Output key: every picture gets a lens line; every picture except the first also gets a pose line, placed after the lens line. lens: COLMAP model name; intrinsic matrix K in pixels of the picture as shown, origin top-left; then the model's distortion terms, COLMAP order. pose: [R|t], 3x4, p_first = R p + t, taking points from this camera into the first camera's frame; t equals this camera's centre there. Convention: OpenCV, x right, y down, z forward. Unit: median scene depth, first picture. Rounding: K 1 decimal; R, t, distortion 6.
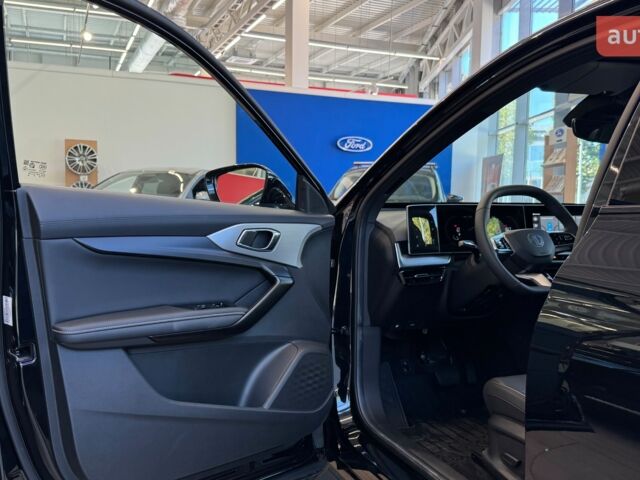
lens RADIAL K [[619.3, 0, 320.0], [0, 619.3, 240.0], [0, 0, 1]] dist [0.069183, -0.020933]
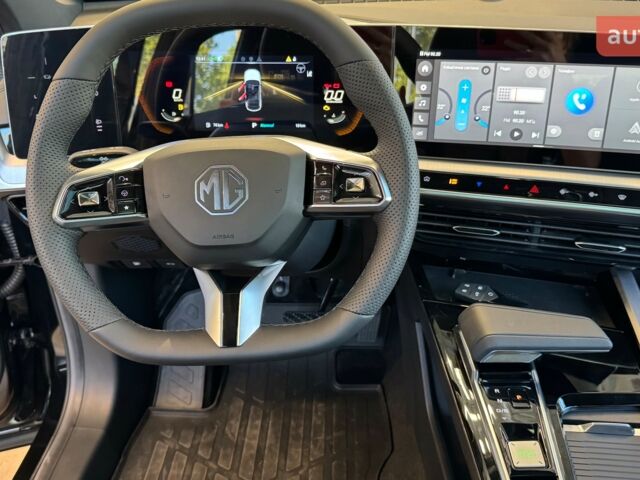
lens RADIAL K [[619.3, 0, 320.0], [0, 619.3, 240.0], [0, 0, 1]] dist [0.069183, -0.020933]
pose [[0.898189, 0.195634, -0.393680, 0.475566], [0.000038, 0.895487, 0.445087, -0.109787], [0.439610, -0.399787, 0.804309, 0.683651]]
